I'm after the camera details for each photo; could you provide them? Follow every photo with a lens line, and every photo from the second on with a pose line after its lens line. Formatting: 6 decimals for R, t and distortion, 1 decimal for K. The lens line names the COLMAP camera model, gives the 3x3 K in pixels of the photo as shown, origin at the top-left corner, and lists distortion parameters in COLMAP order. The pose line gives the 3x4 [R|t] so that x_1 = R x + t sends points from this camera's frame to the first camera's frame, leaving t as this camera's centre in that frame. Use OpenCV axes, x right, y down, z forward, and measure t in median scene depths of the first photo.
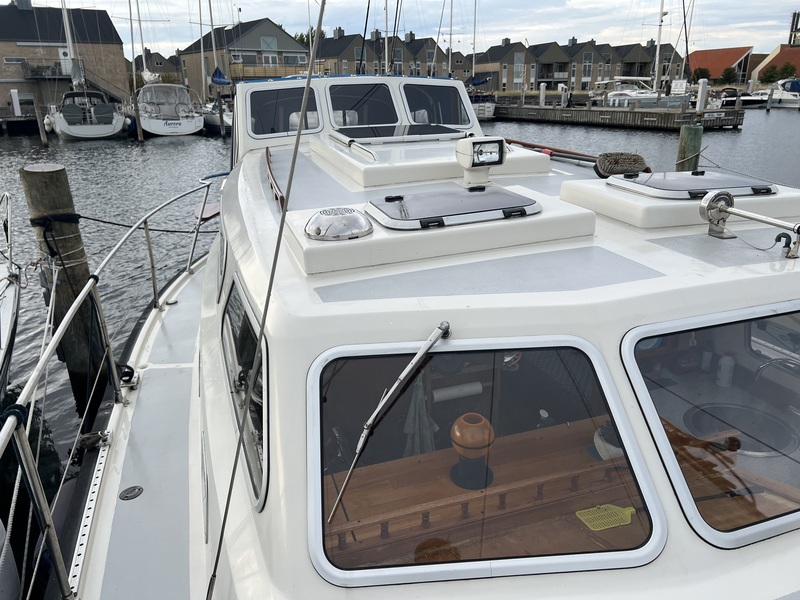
lens RADIAL K [[596.8, 0, 400.0], [0, 596.8, 300.0], [0, 0, 1]] dist [0.052908, -0.060264]
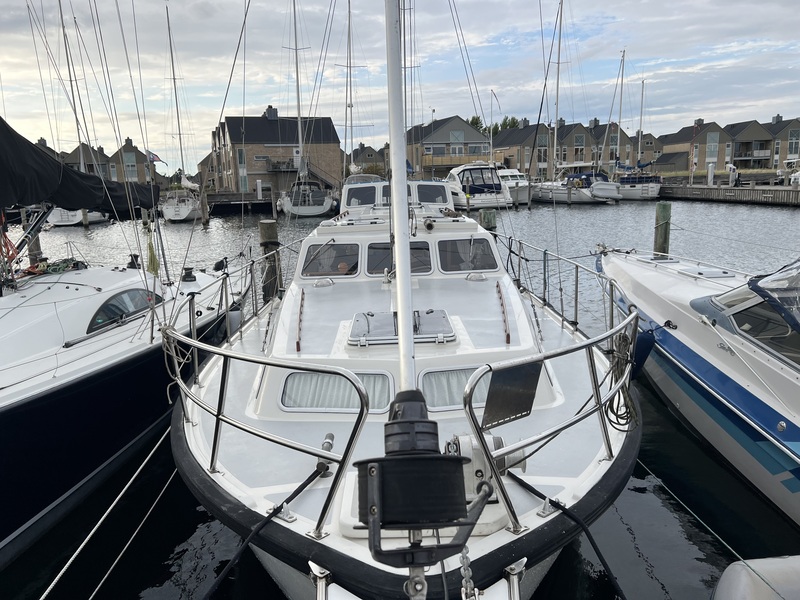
lens RADIAL K [[596.8, 0, 400.0], [0, 596.8, 300.0], [0, 0, 1]] dist [0.052908, -0.060264]
pose [[0.950225, 0.045437, -0.308233, 0.051950], [-0.084160, 0.989965, -0.113517, 0.025483], [0.299982, 0.133808, 0.944514, -0.083017]]
